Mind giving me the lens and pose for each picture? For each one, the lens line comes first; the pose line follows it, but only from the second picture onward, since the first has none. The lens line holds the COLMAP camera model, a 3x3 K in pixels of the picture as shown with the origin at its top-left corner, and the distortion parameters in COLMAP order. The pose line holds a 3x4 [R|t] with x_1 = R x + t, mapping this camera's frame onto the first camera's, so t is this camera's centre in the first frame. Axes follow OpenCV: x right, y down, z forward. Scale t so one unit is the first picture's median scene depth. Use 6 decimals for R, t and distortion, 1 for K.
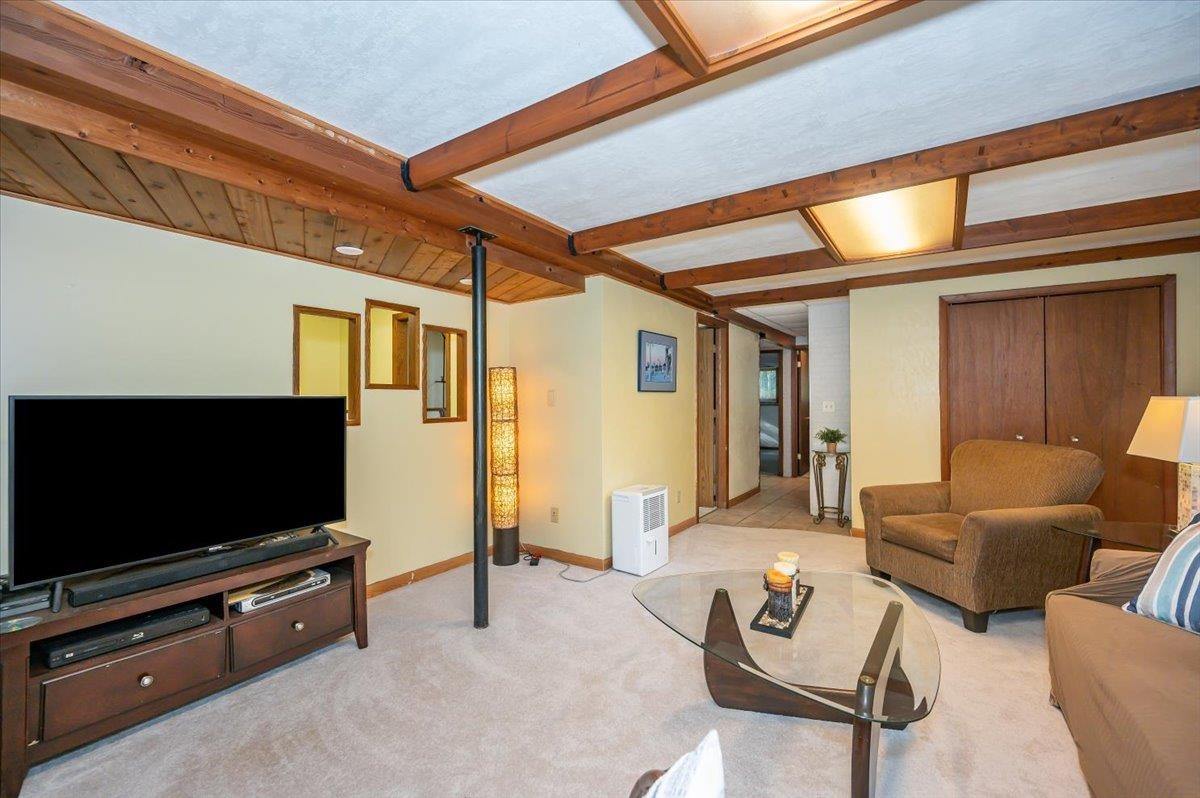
lens RADIAL K [[492.8, 0, 595.9], [0, 492.8, 400.4], [0, 0, 1]] dist [-0.002021, 0.000040]
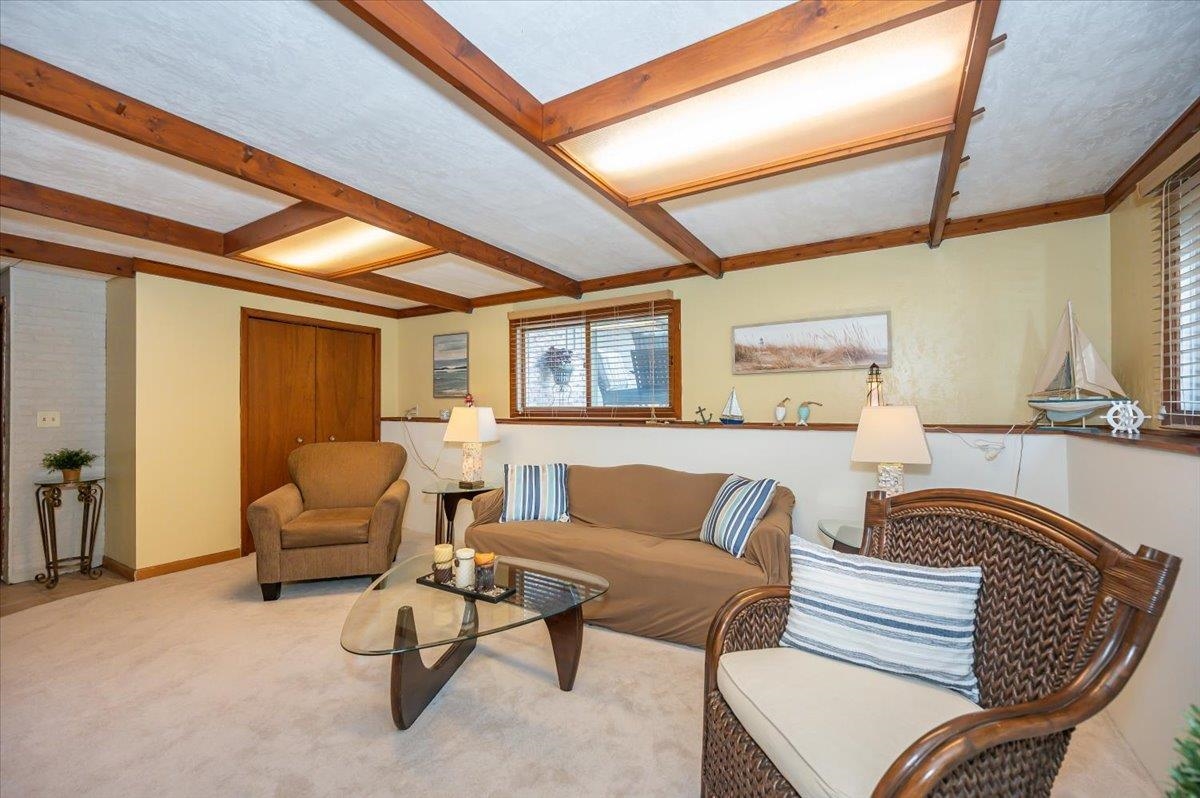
lens RADIAL K [[492.8, 0, 597.1], [0, 492.8, 397.6], [0, 0, 1]] dist [-0.002021, 0.000040]
pose [[-0.066382, 0.022349, 0.997544, -0.428146], [0.003672, 0.999748, -0.022154, 0.000493], [-0.997788, 0.002193, -0.066447, 0.405164]]
